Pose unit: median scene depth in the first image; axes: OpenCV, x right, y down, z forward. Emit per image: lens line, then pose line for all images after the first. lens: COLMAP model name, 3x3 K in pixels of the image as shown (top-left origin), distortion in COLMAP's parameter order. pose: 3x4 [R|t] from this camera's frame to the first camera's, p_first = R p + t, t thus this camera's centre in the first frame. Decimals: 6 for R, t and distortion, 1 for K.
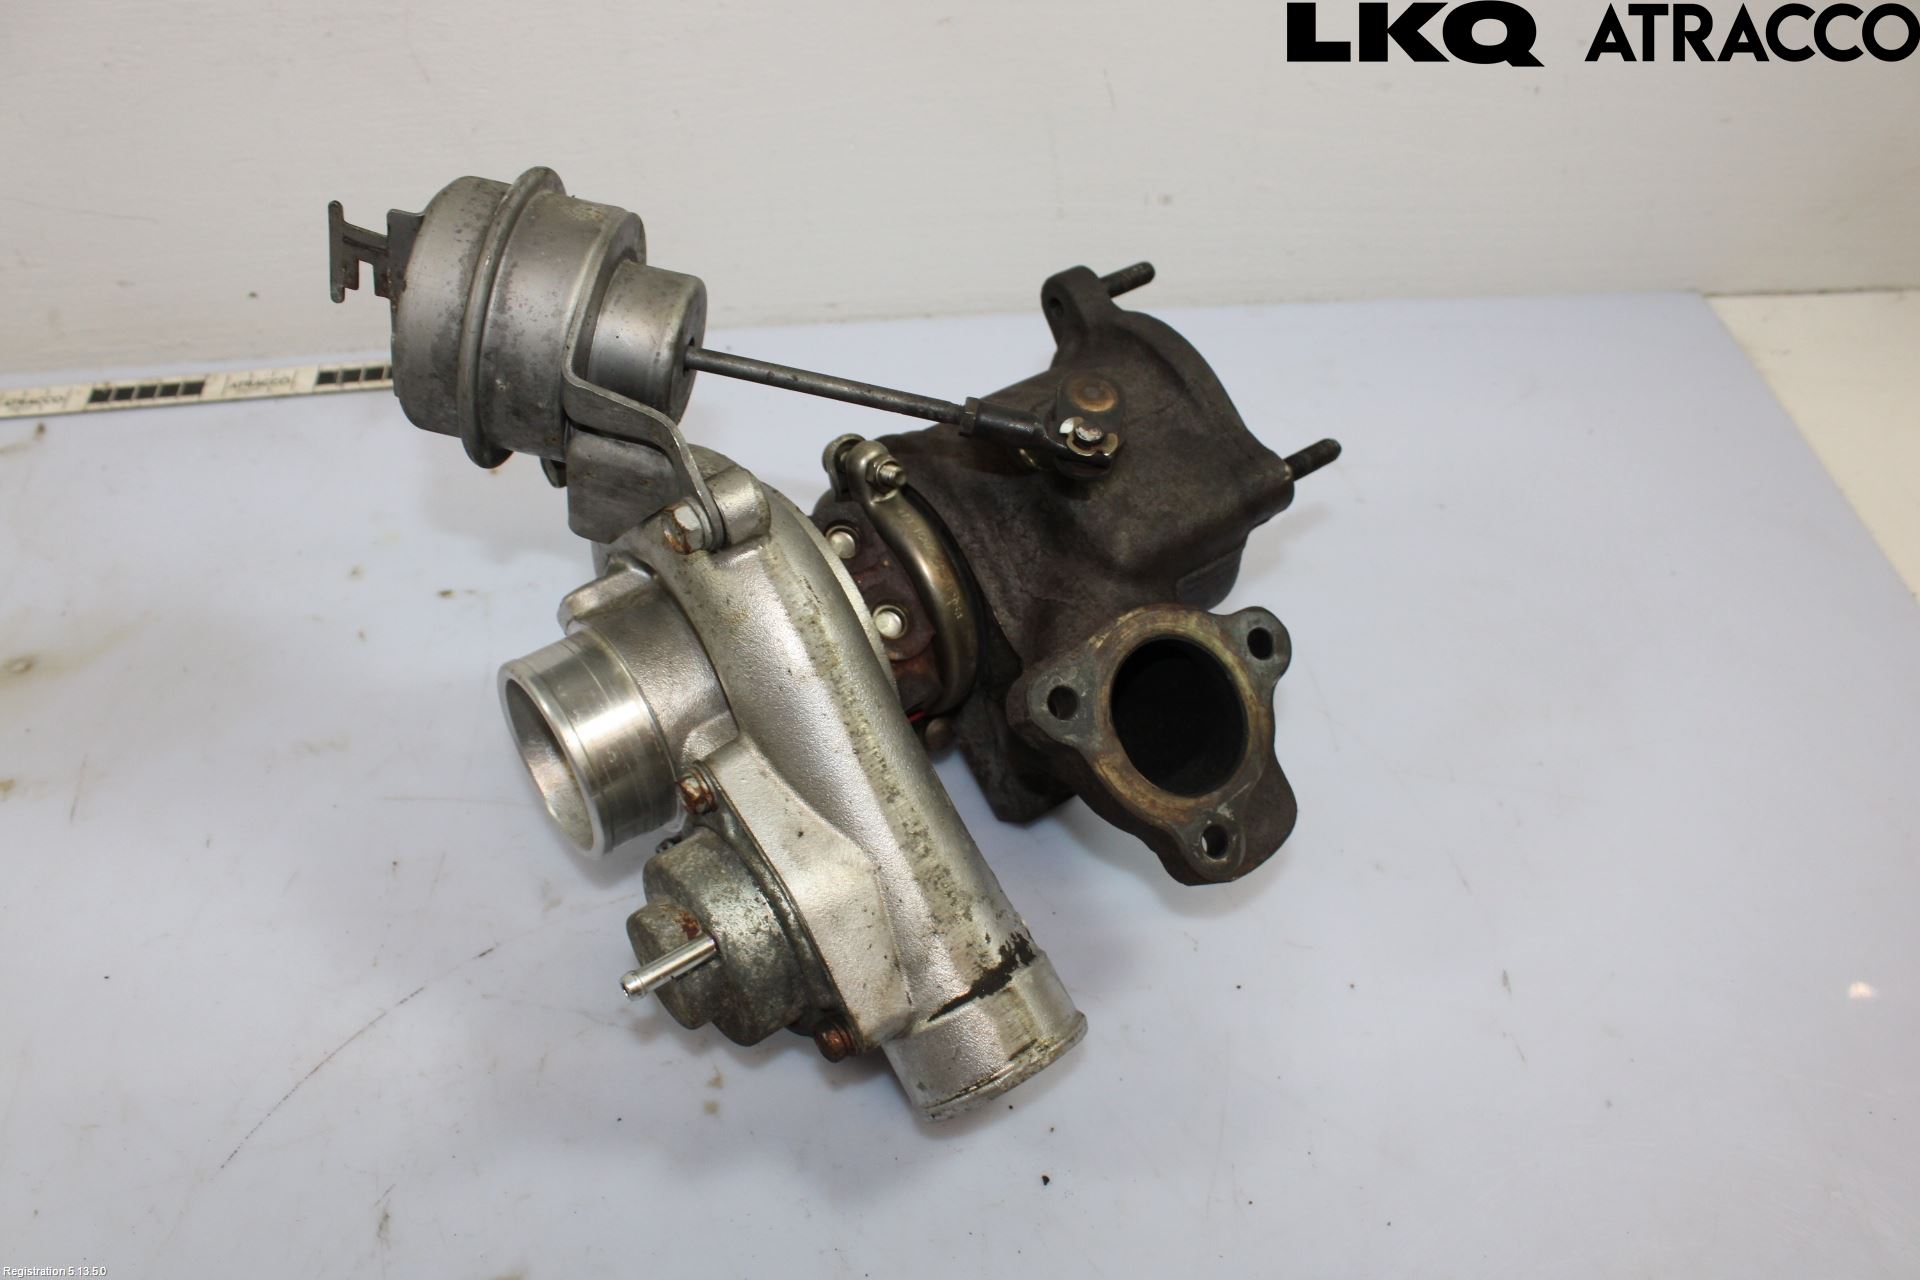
lens RADIAL K [[1661.8, 0, 970.3], [0, 1661.8, 627.4], [0, 0, 1]] dist [-0.152695, 0.131236]
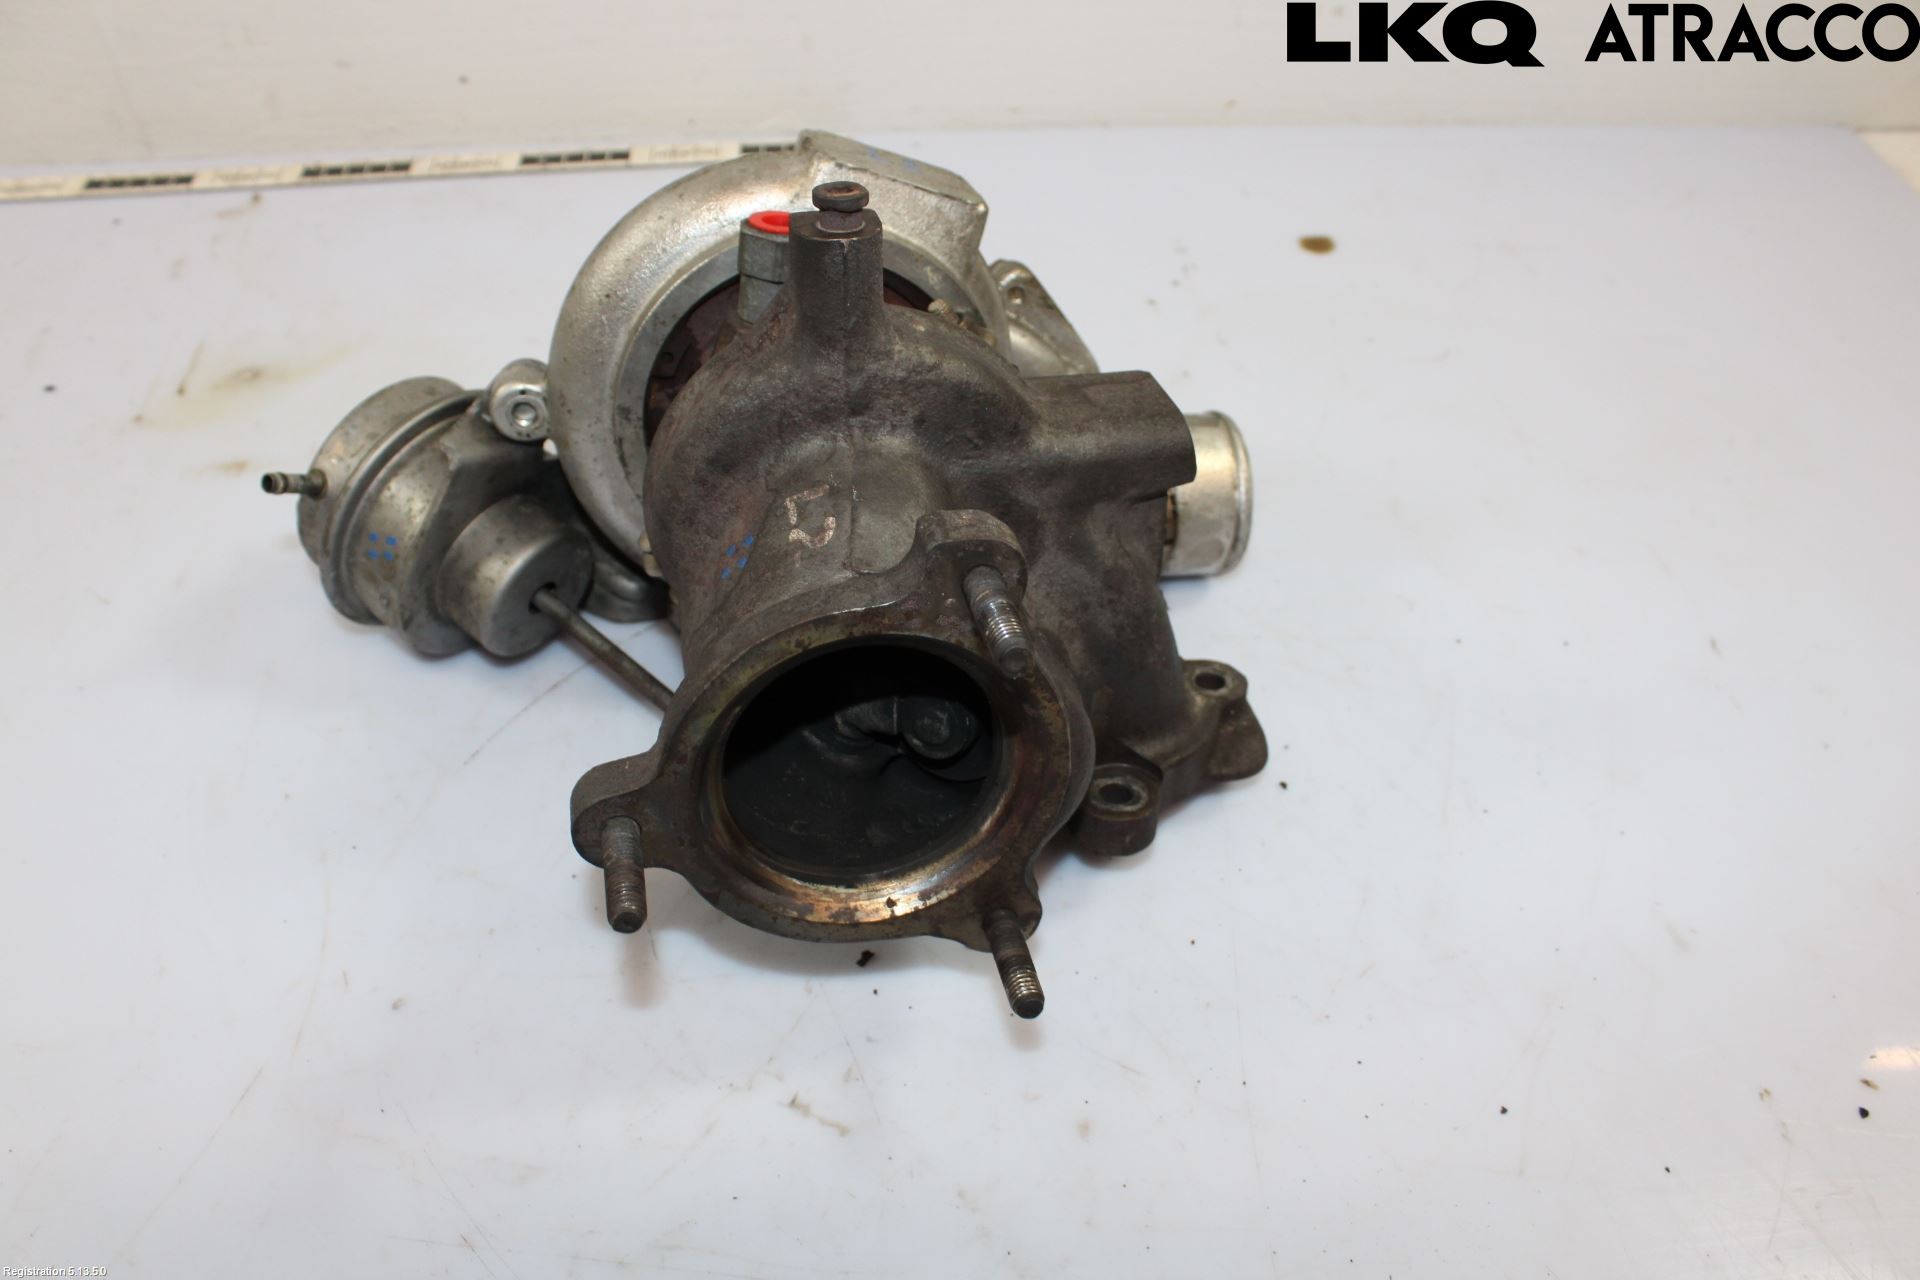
lens RADIAL K [[1661.8, 0, 956.2], [0, 1661.8, 643.7], [0, 0, 1]] dist [-0.152695, 0.131236]
pose [[0.999222, 0.023911, -0.031379, -0.083494], [-0.025375, 0.998567, -0.047115, 0.200223], [0.030208, 0.047875, 0.998396, -0.019905]]
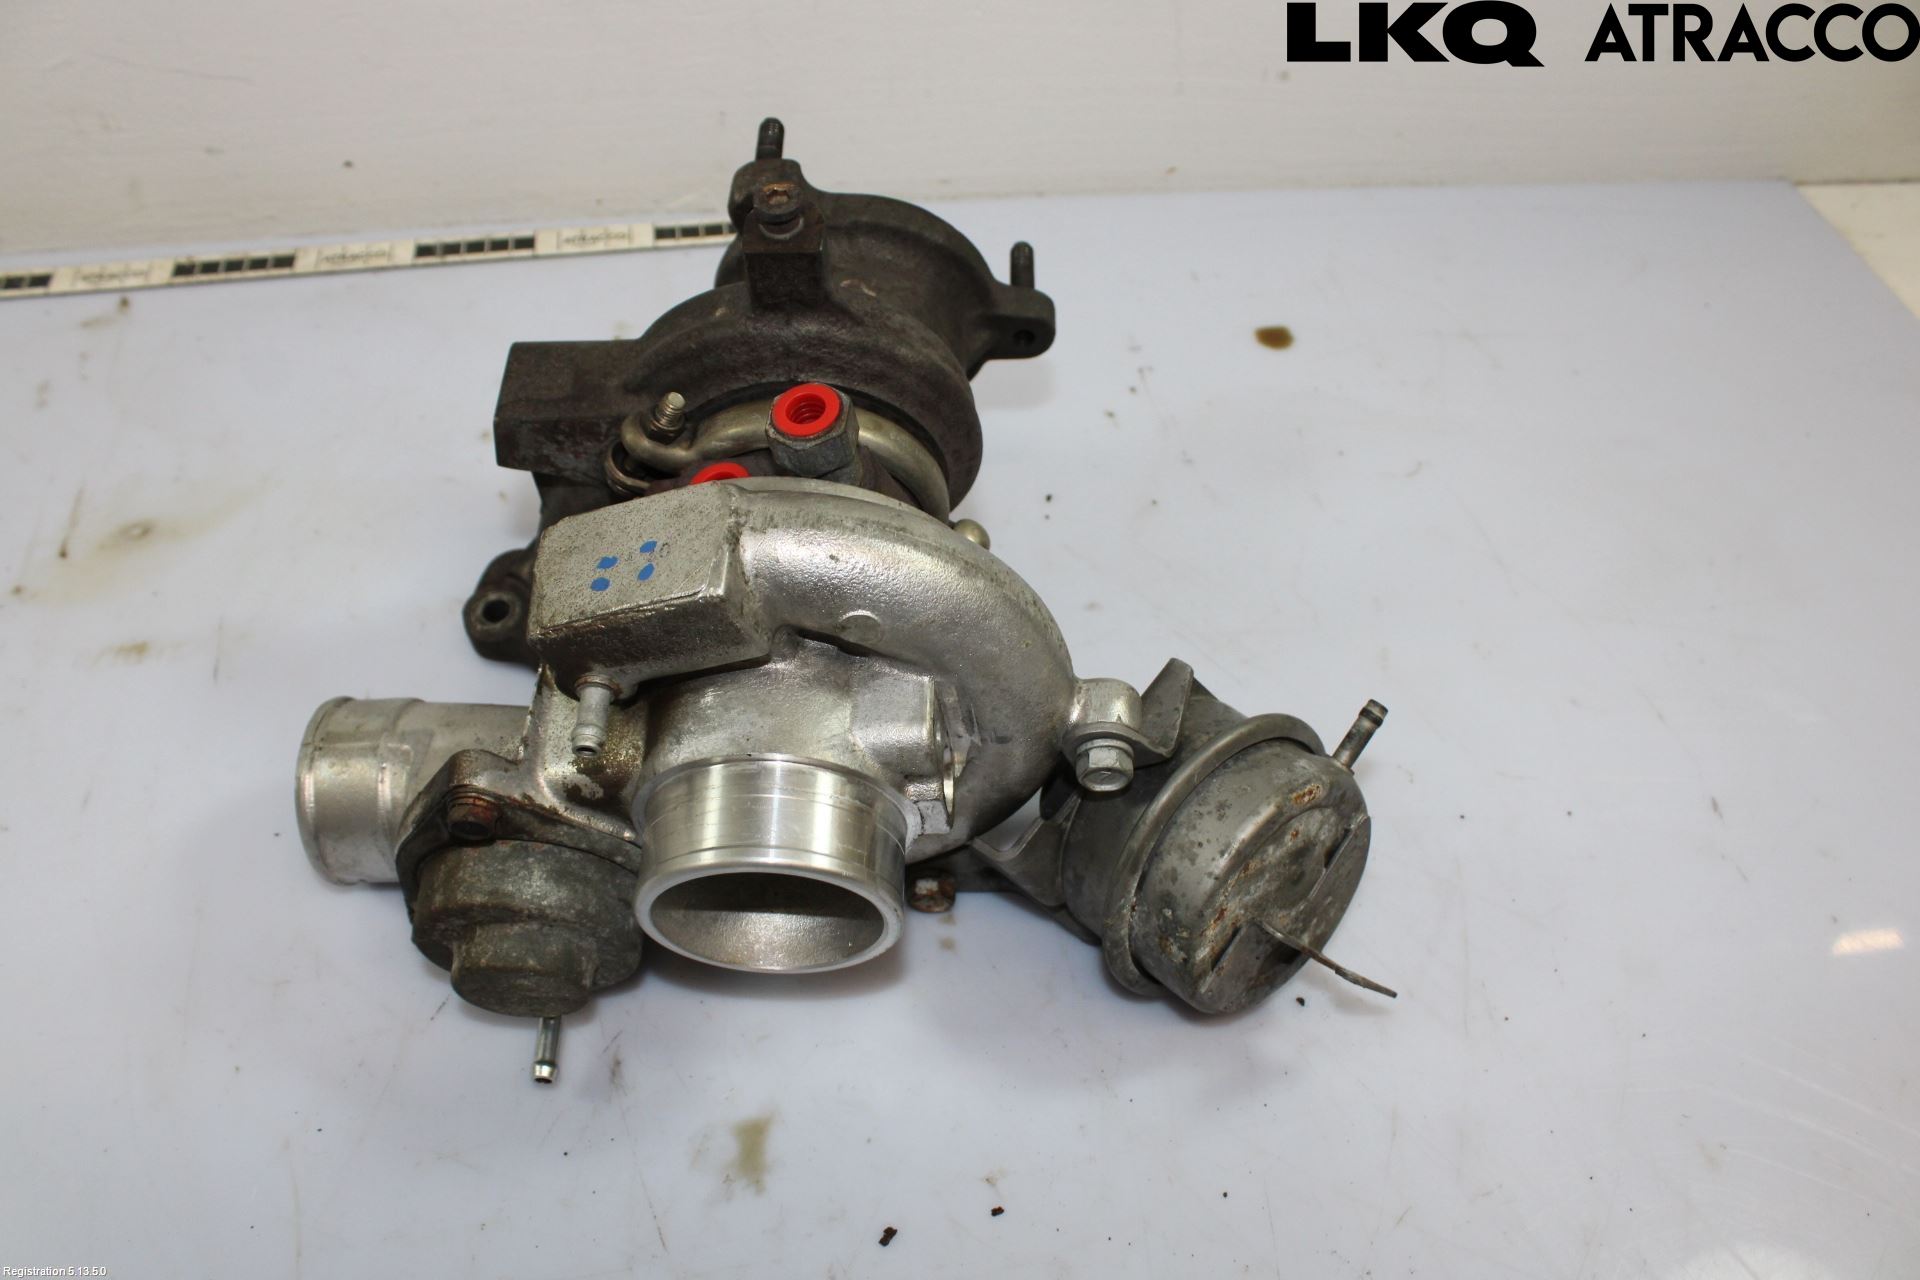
lens RADIAL K [[1661.8, 0, 951.6], [0, 1661.8, 637.5], [0, 0, 1]] dist [-0.152695, 0.131236]
pose [[0.998677, -0.011673, 0.050079, -0.137759], [0.011438, 0.999922, 0.004992, 0.074375], [-0.050133, -0.004412, 0.998733, 0.022488]]
